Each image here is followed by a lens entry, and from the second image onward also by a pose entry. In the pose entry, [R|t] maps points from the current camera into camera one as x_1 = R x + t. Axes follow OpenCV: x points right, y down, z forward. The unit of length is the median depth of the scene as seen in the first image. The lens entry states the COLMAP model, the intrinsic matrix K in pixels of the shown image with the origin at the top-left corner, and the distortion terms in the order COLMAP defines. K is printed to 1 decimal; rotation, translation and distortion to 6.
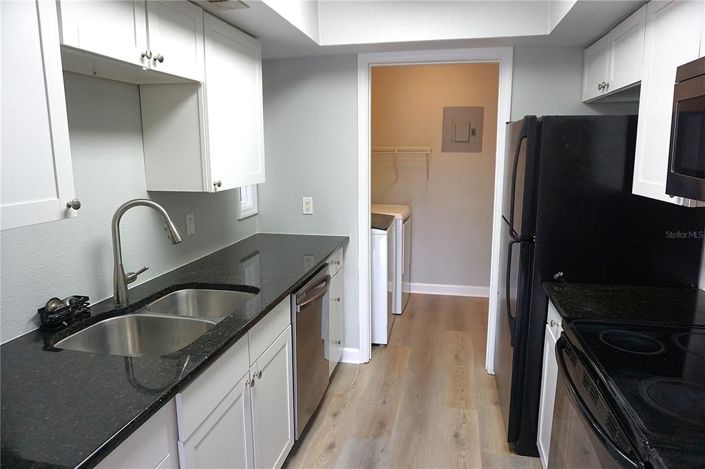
lens RADIAL K [[467.8, 0, 348.2], [0, 467.8, 235.1], [0, 0, 1]] dist [-0.097817, 0.103236]
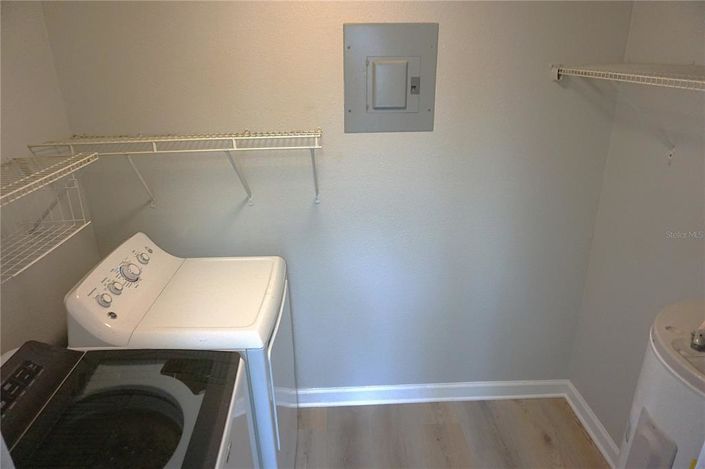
lens RADIAL K [[467.8, 0, 348.2], [0, 467.8, 235.1], [0, 0, 1]] dist [-0.097817, 0.103236]
pose [[0.967661, -0.108087, 0.227924, 0.144486], [0.060266, 0.976443, 0.207190, -0.268680], [-0.244950, -0.186754, 0.951379, 0.866845]]
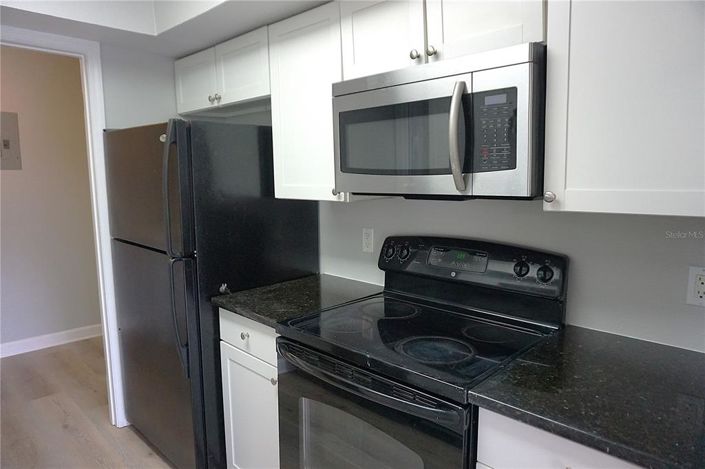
lens RADIAL K [[467.8, 0, 348.2], [0, 467.8, 235.1], [0, 0, 1]] dist [-0.097817, 0.103236]
pose [[0.528041, -0.111149, 0.841913, -0.141709], [0.155103, 0.987345, 0.033070, -0.007895], [-0.834934, 0.113121, 0.538598, 0.169754]]
